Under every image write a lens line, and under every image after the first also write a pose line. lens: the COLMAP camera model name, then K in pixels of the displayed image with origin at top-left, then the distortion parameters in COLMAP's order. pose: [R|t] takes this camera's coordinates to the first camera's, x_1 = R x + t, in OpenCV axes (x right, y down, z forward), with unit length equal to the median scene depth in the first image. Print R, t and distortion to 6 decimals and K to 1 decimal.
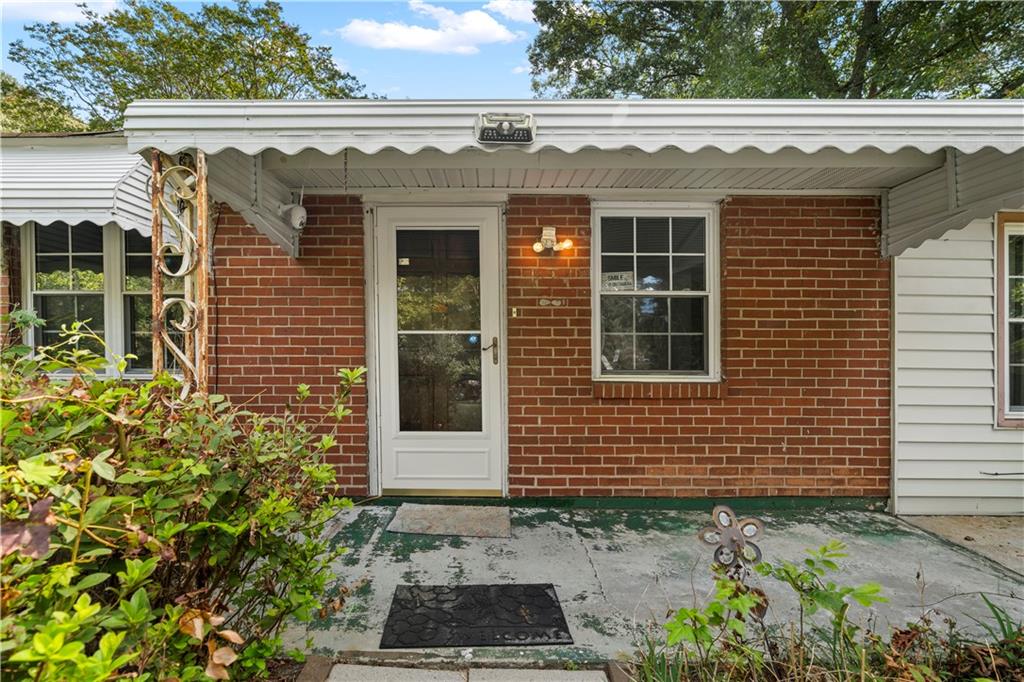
lens RADIAL K [[466.4, 0, 505.6], [0, 466.4, 348.1], [0, 0, 1]] dist [-0.013514, 0.004178]
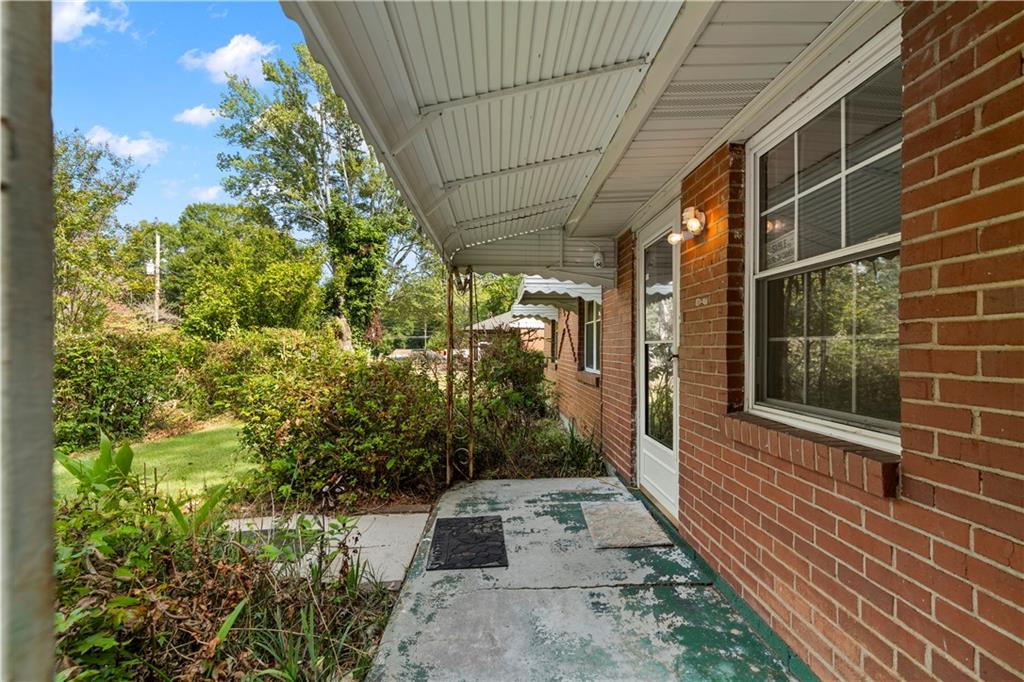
lens RADIAL K [[466.4, 0, 508.7], [0, 466.4, 343.1], [0, 0, 1]] dist [-0.013514, 0.004178]
pose [[0.021795, -0.012730, -0.999681, 0.933932], [-0.007619, 0.999888, -0.012899, -0.018348], [0.999733, 0.007898, 0.021695, 0.726978]]
